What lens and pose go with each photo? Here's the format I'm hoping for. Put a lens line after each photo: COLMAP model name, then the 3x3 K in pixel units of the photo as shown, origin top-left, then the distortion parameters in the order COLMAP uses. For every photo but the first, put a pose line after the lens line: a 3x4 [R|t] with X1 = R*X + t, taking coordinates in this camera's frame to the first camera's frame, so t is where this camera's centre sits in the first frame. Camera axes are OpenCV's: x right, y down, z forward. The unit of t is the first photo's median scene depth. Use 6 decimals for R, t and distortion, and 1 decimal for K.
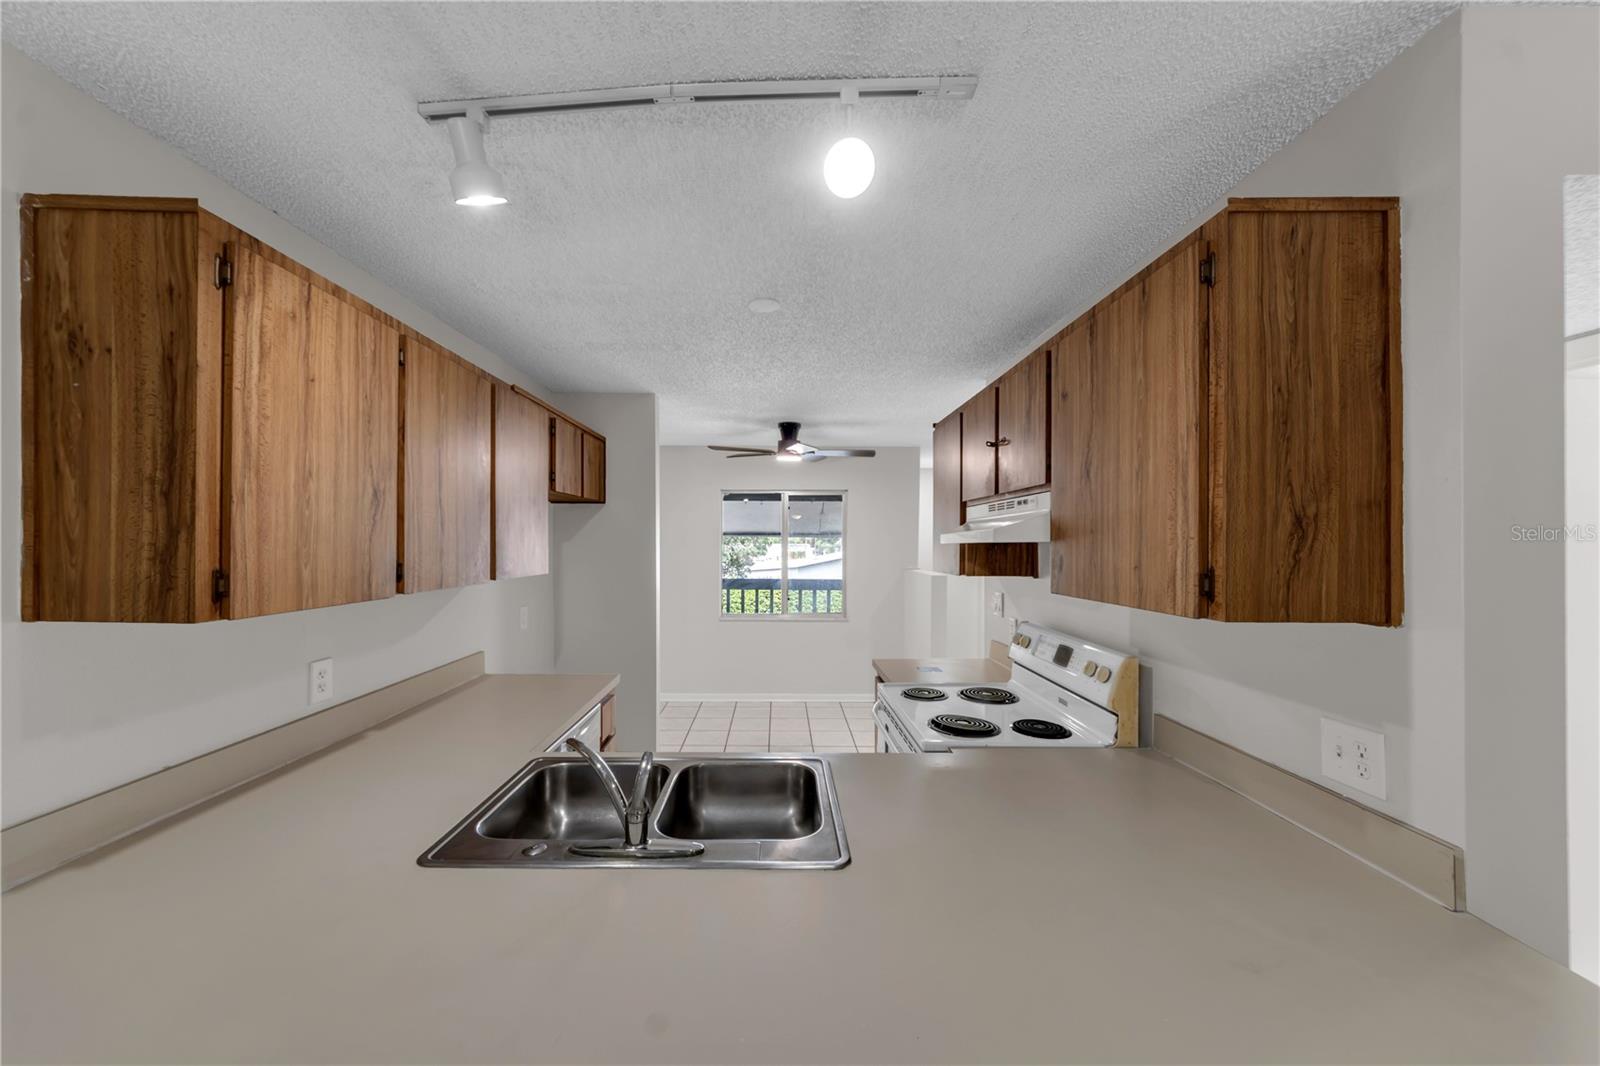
lens RADIAL K [[587.4, 0, 791.9], [0, 587.4, 533.7], [0, 0, 1]] dist [0.000658, 0.000095]
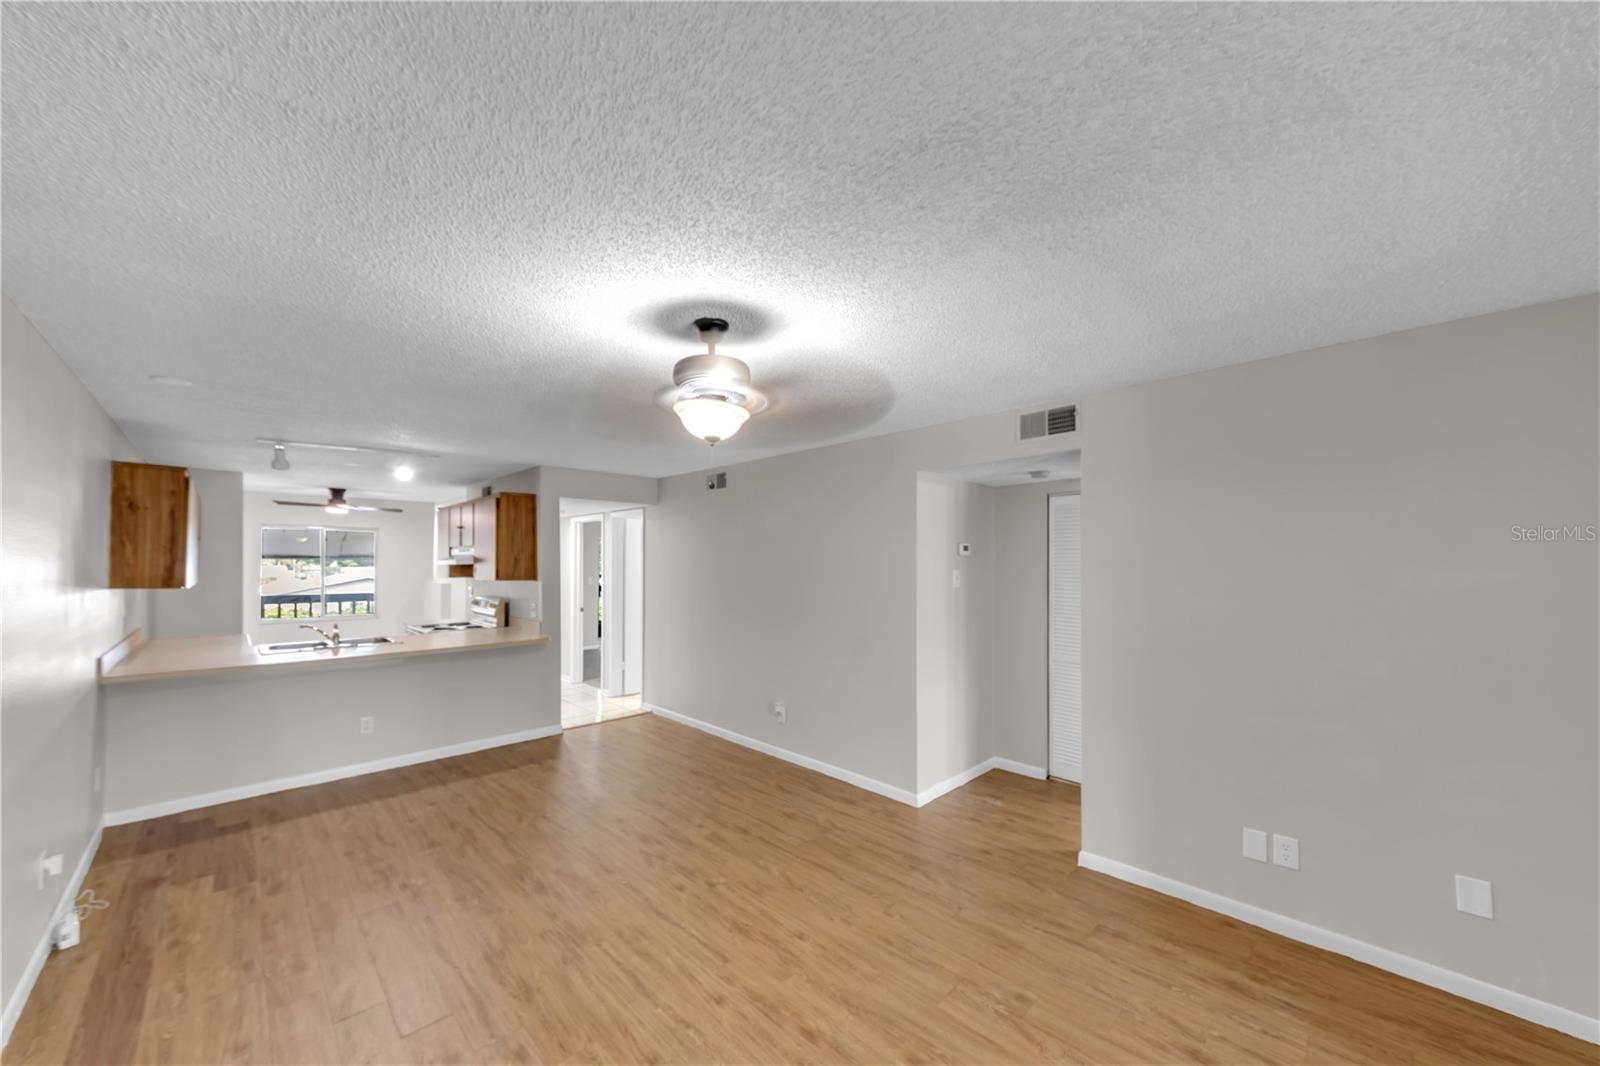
lens RADIAL K [[582.7, 0, 799.3], [0, 582.7, 565.4], [0, 0, 1]] dist [0.000002, -0.000004]
pose [[0.731404, -0.003779, 0.681934, -0.431692], [-0.002210, 0.999966, 0.007912, -0.010162], [-0.681941, -0.007294, 0.731371, -2.509116]]
